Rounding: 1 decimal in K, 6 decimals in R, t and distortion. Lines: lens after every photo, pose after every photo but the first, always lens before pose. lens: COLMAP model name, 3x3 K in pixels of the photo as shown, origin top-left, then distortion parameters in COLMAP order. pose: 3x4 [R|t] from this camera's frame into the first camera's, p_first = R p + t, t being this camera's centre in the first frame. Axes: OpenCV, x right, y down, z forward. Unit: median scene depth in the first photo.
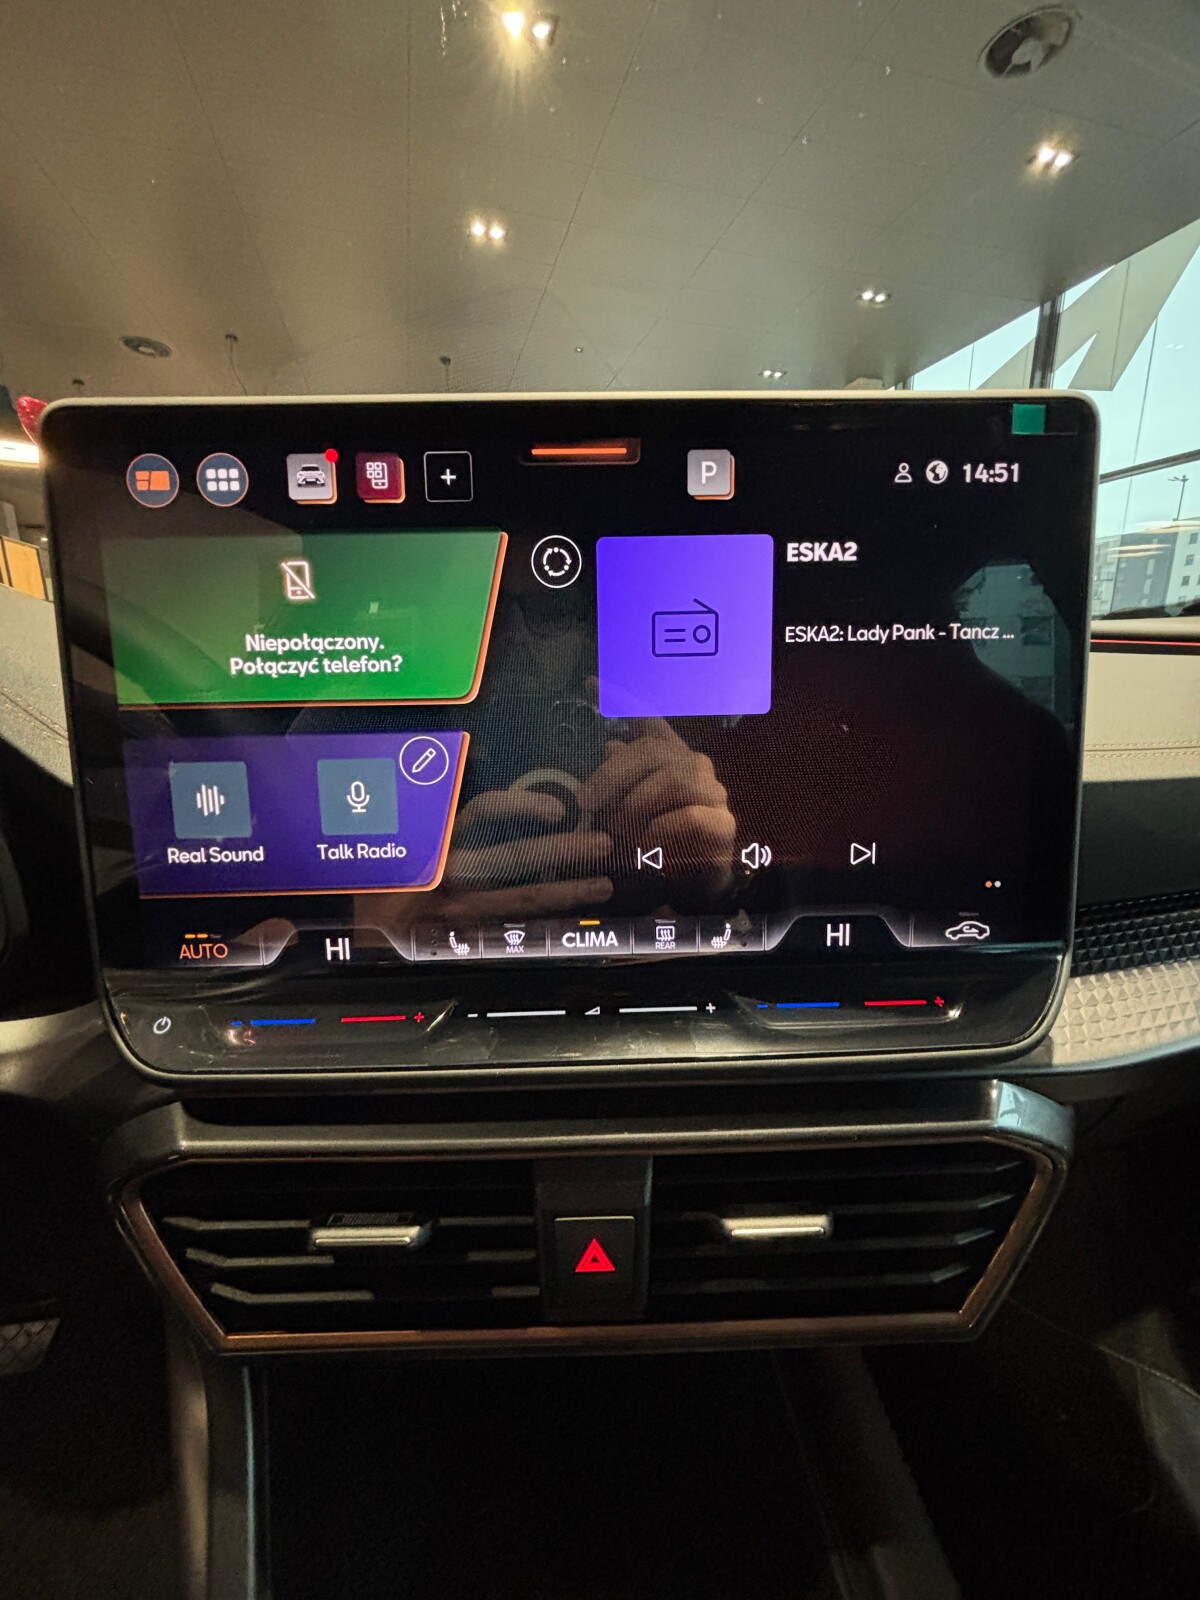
lens RADIAL K [[654.9, 0, 591.4], [0, 654.9, 796.0], [0, 0, 1]] dist [-0.000888, 0.000913]
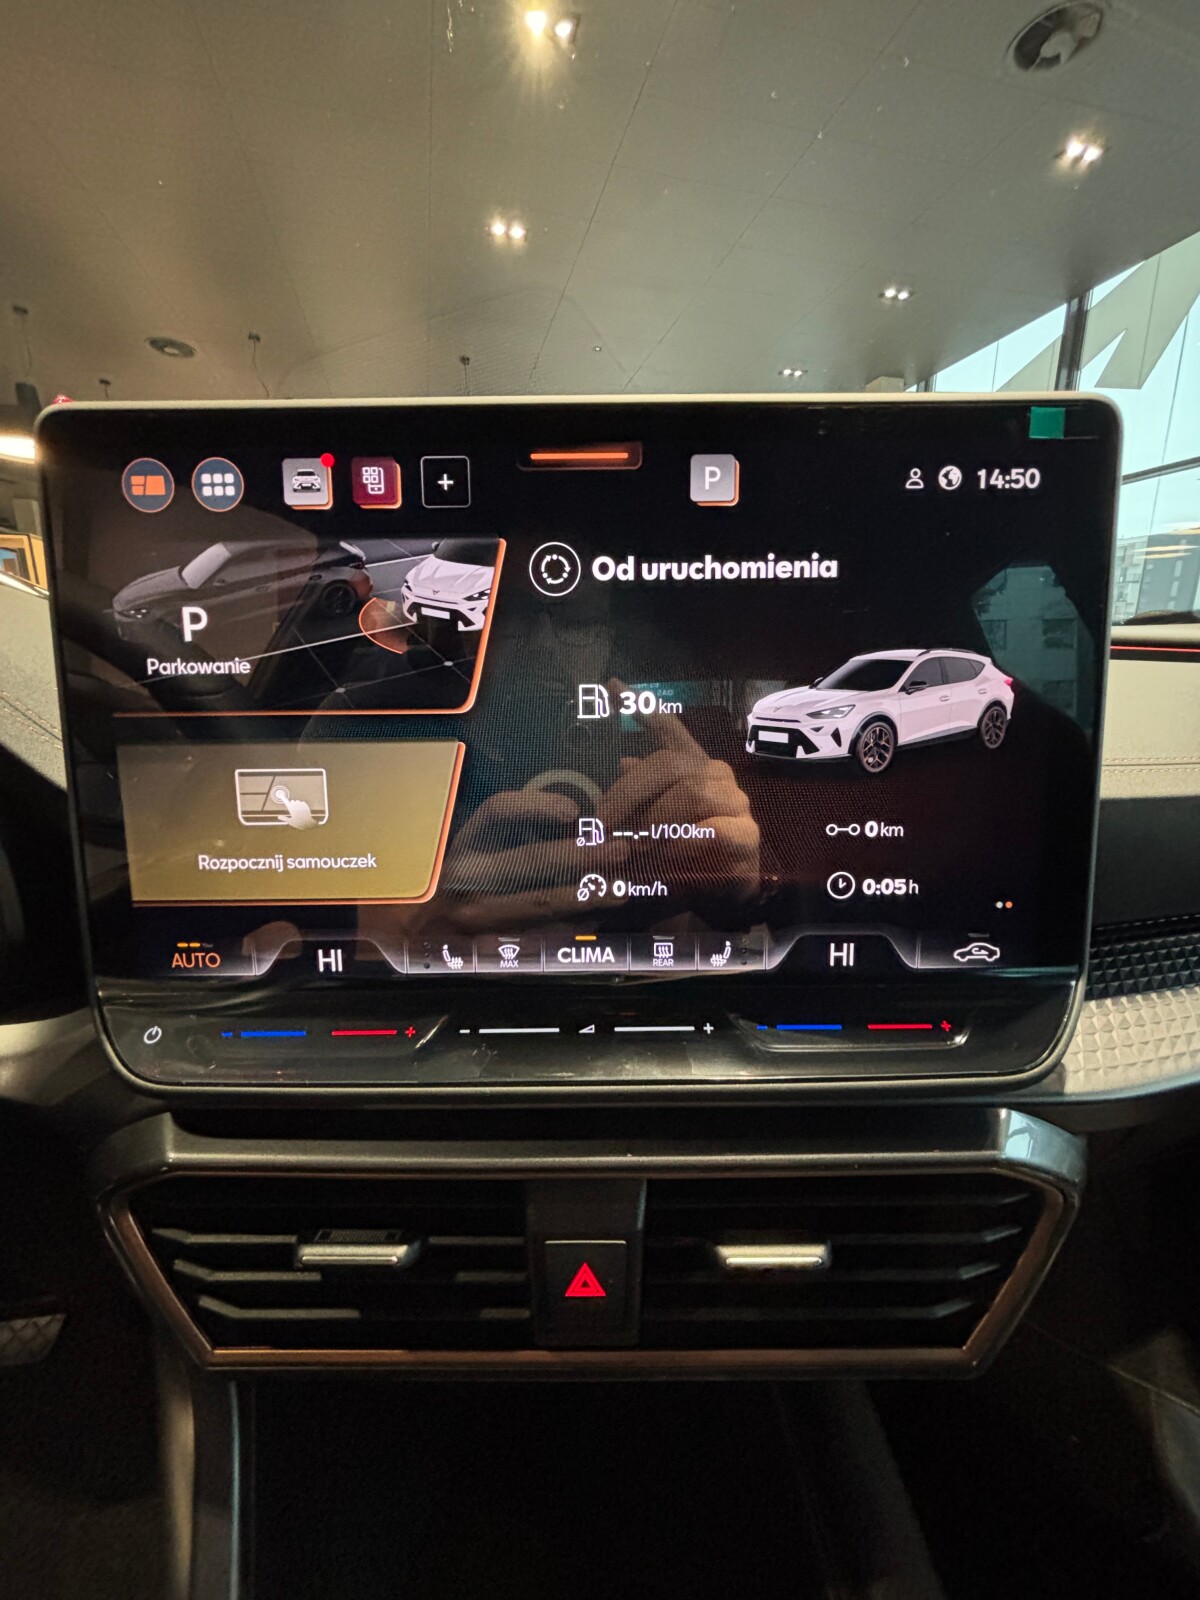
lens RADIAL K [[654.9, 0, 591.4], [0, 654.9, 796.0], [0, 0, 1]] dist [-0.000888, 0.000913]
pose [[0.999700, 0.011819, -0.021468, 0.024350], [-0.011799, 0.999930, 0.001083, -0.019694], [0.021479, -0.000829, 0.999769, 0.022677]]
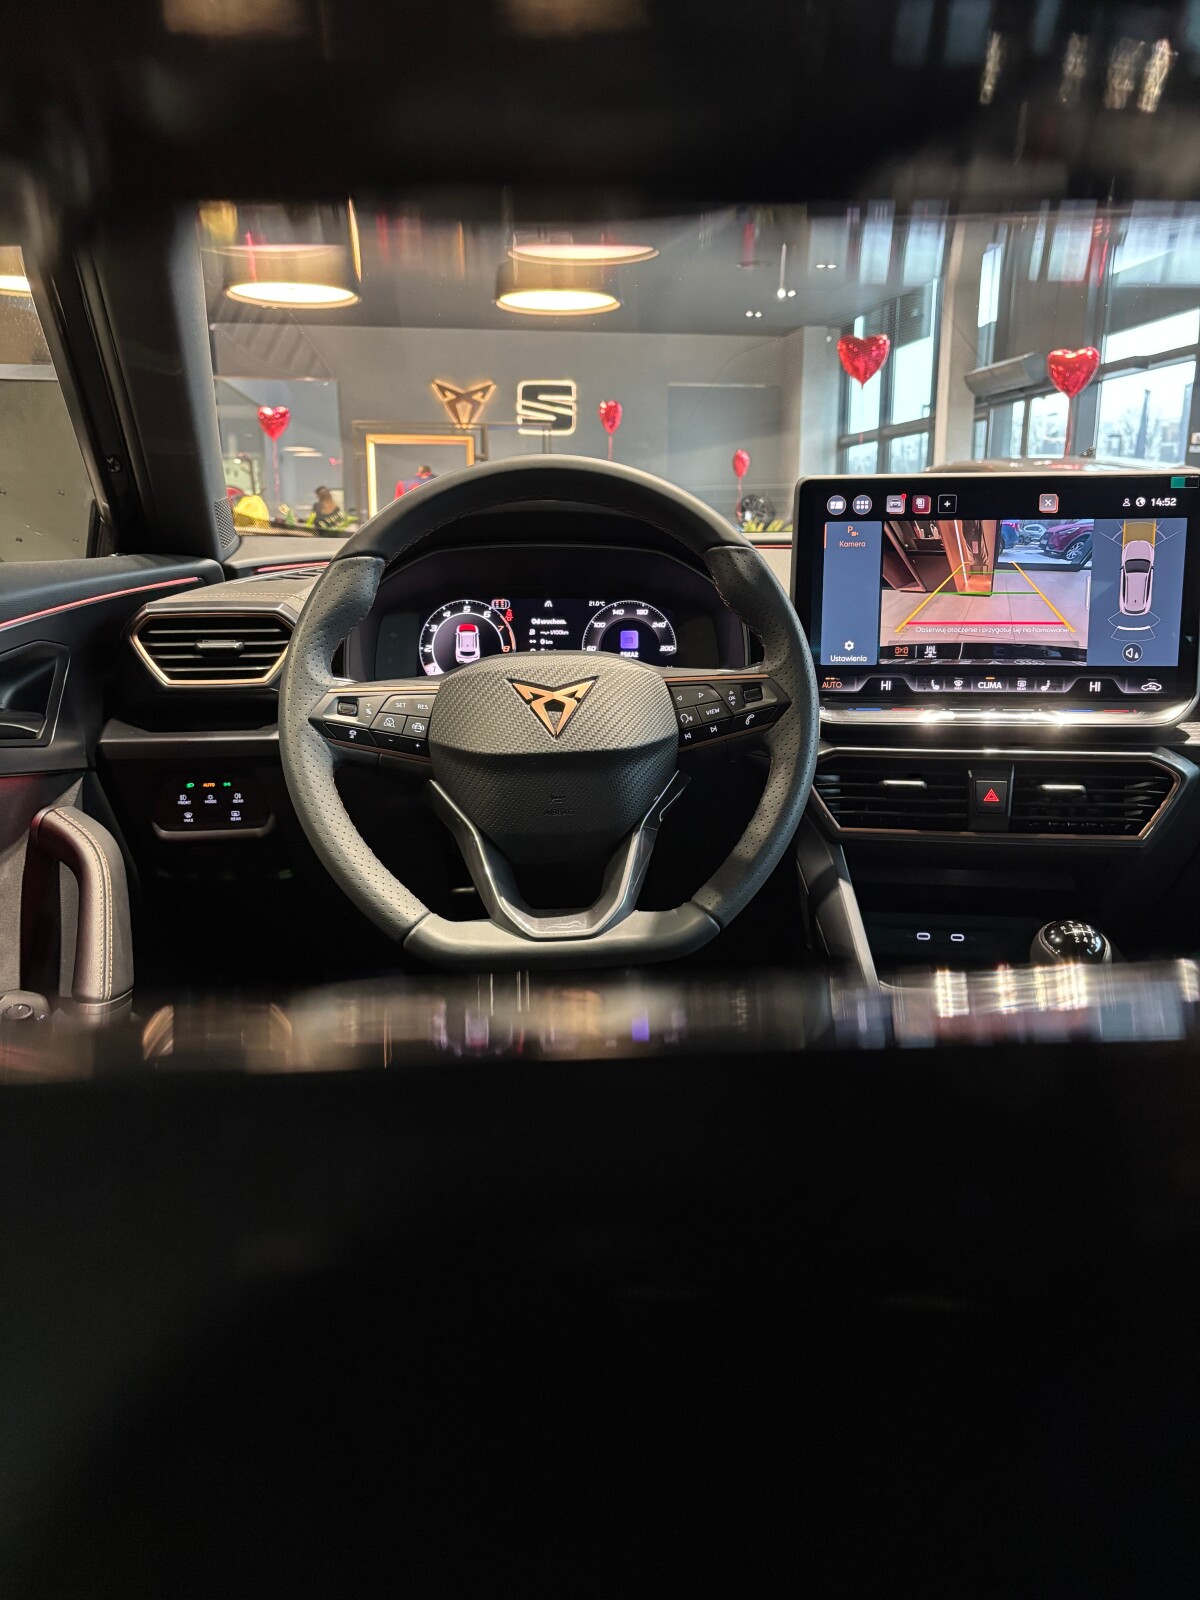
lens RADIAL K [[1289.7, 0, 600.0], [0, 1289.7, 800.0], [0, 0, 1]] dist [0.187141, -0.574913]
pose [[0.988557, 0.043324, -0.144493, -0.736731], [-0.044259, 0.999015, -0.003259, 0.744073], [0.144210, 0.009617, 0.989500, -4.153901]]
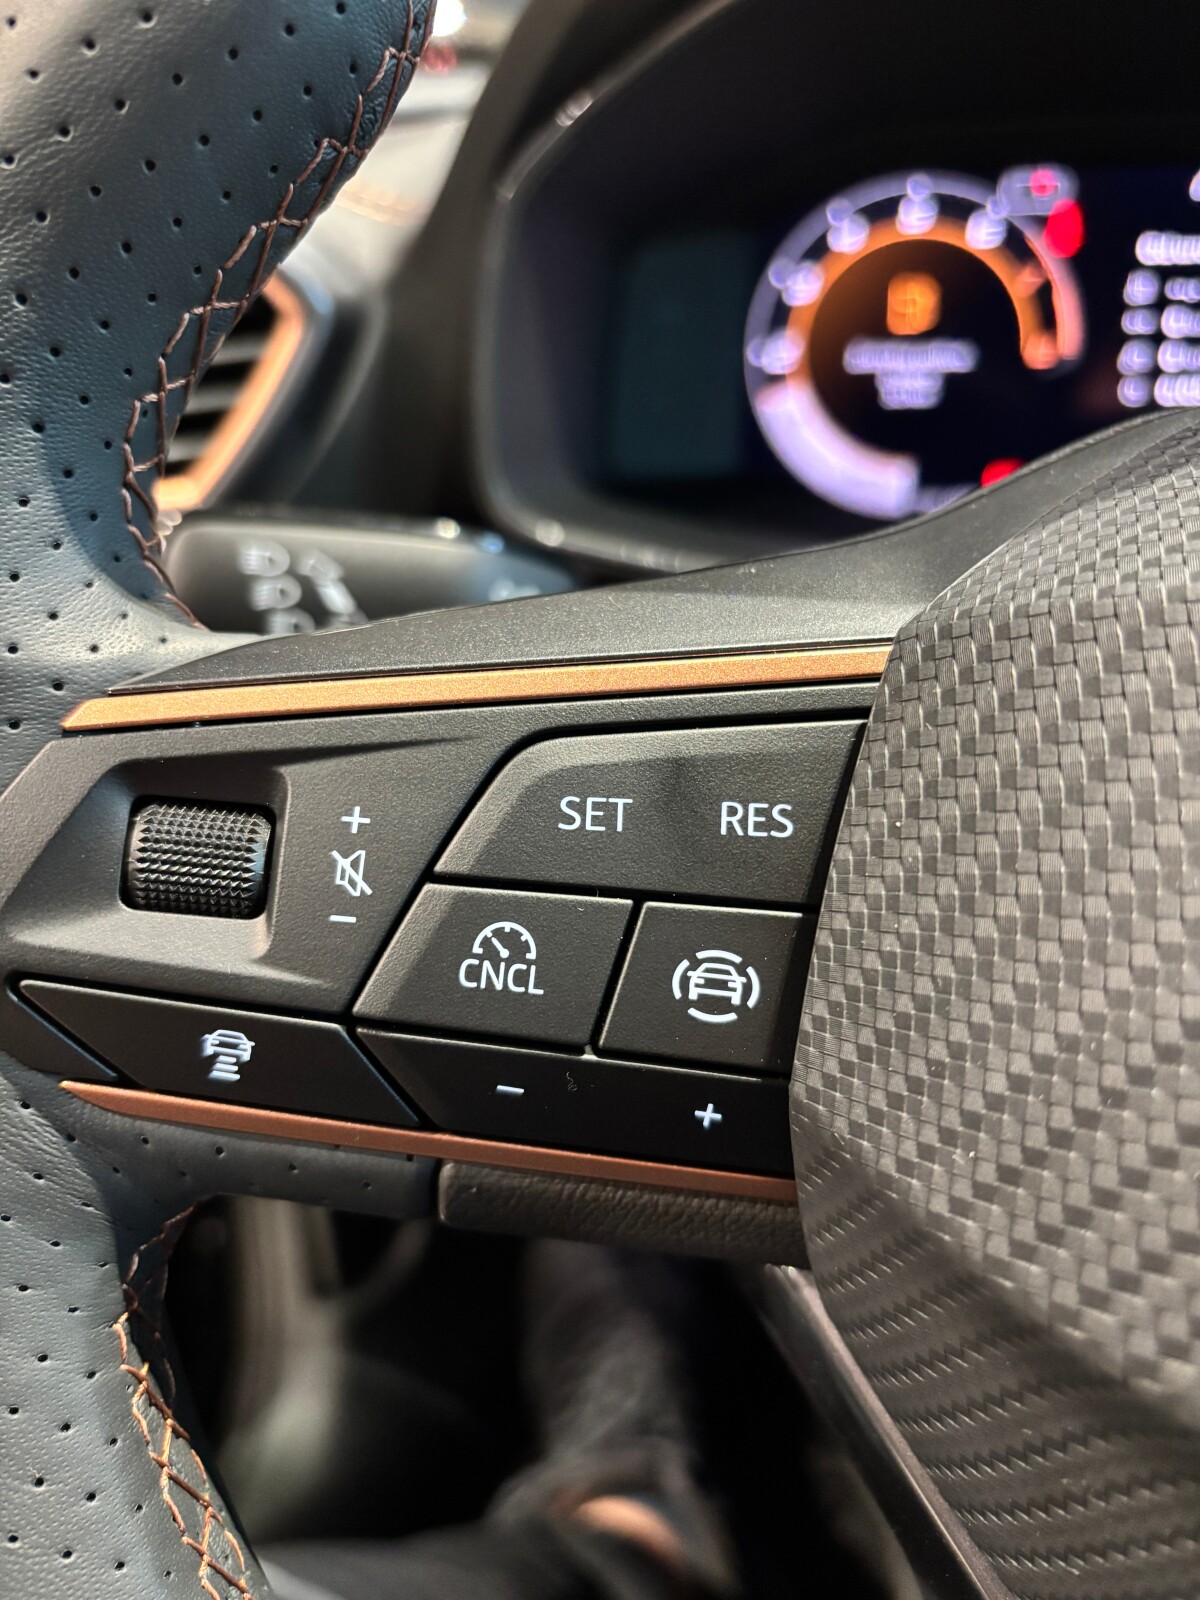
lens RADIAL K [[1287.9, 0, 594.6], [0, 1287.9, 771.7], [0, 0, 1]] dist [0.005305, -0.085051]
pose [[0.918132, 0.128334, -0.374919, -1.799573], [-0.051356, 0.976664, 0.208543, 0.313153], [0.392933, -0.172216, 0.903297, -0.554461]]
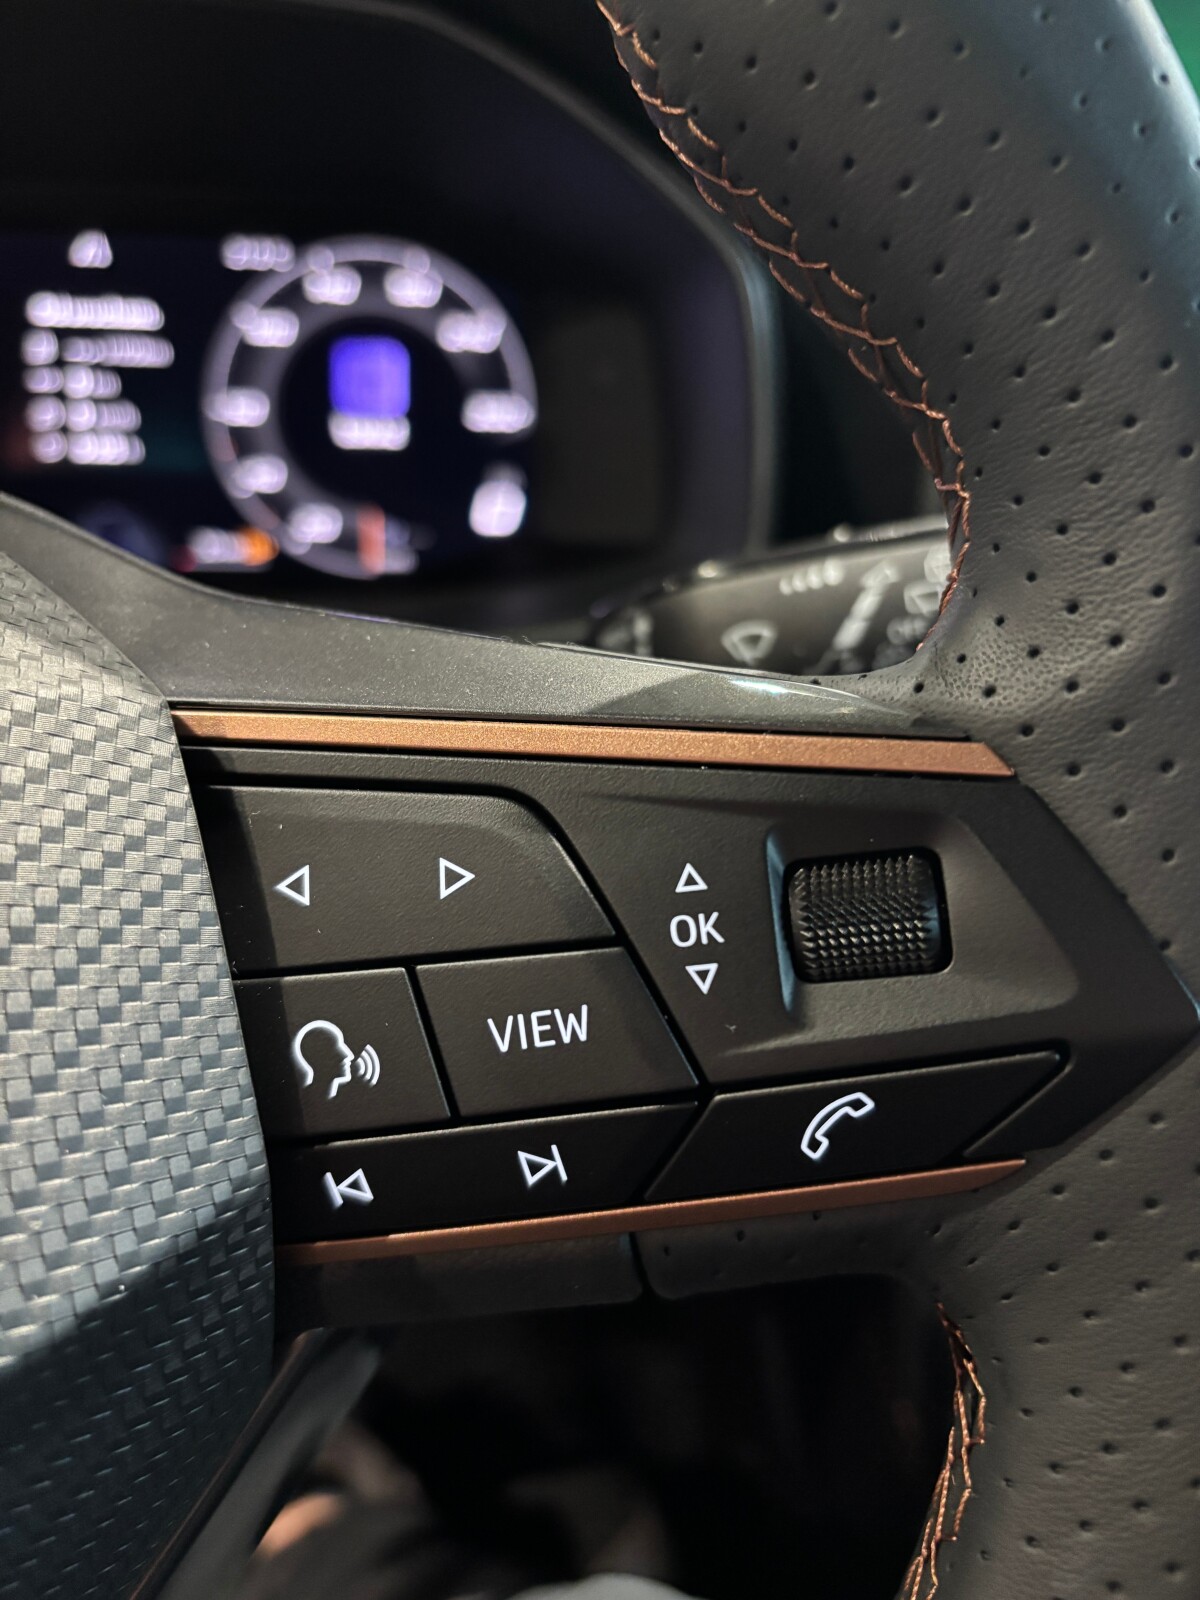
lens RADIAL K [[1289.7, 0, 600.0], [0, 1289.7, 800.0], [0, 0, 1]] dist [0.187141, -0.574913]
pose [[0.990597, 0.091940, -0.101318, -0.927974], [-0.071787, 0.979705, 0.187148, 0.225352], [0.116468, -0.178115, 0.977093, -0.369622]]
